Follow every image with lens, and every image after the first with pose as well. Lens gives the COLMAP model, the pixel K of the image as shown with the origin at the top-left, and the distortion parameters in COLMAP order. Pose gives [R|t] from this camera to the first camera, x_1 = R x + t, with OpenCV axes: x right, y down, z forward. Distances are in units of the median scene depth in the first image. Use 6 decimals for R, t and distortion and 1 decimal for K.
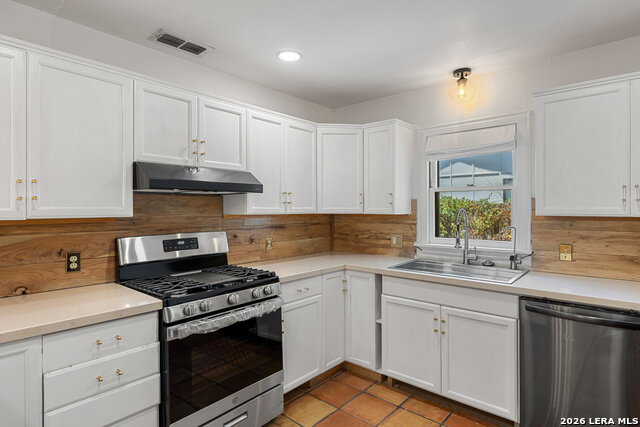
lens RADIAL K [[342.8, 0, 318.3], [0, 342.8, 217.6], [0, 0, 1]] dist [-0.002271, -0.000777]
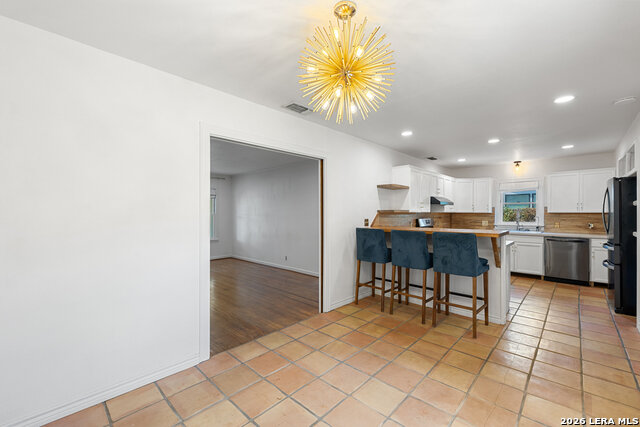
lens RADIAL K [[265.6, 0, 317.0], [0, 265.6, 218.4], [0, 0, 1]] dist [-0.003516, -0.000144]
pose [[0.998667, 0.004575, -0.051407, -1.244208], [-0.004816, 0.999978, -0.004566, 0.062224], [0.051385, 0.004807, 0.998667, -1.409967]]
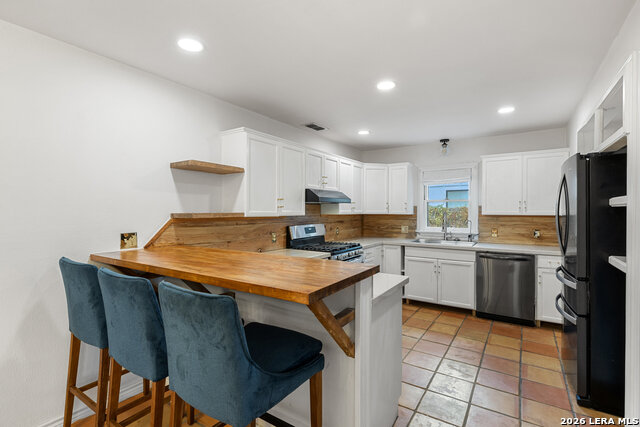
lens RADIAL K [[295.7, 0, 316.5], [0, 295.7, 222.3], [0, 0, 1]] dist [-0.009294, 0.000938]
pose [[0.993022, -0.002941, 0.117890, -0.548255], [0.001297, 0.999901, 0.014020, 0.012222], [-0.117920, -0.013769, 0.992928, -0.633724]]
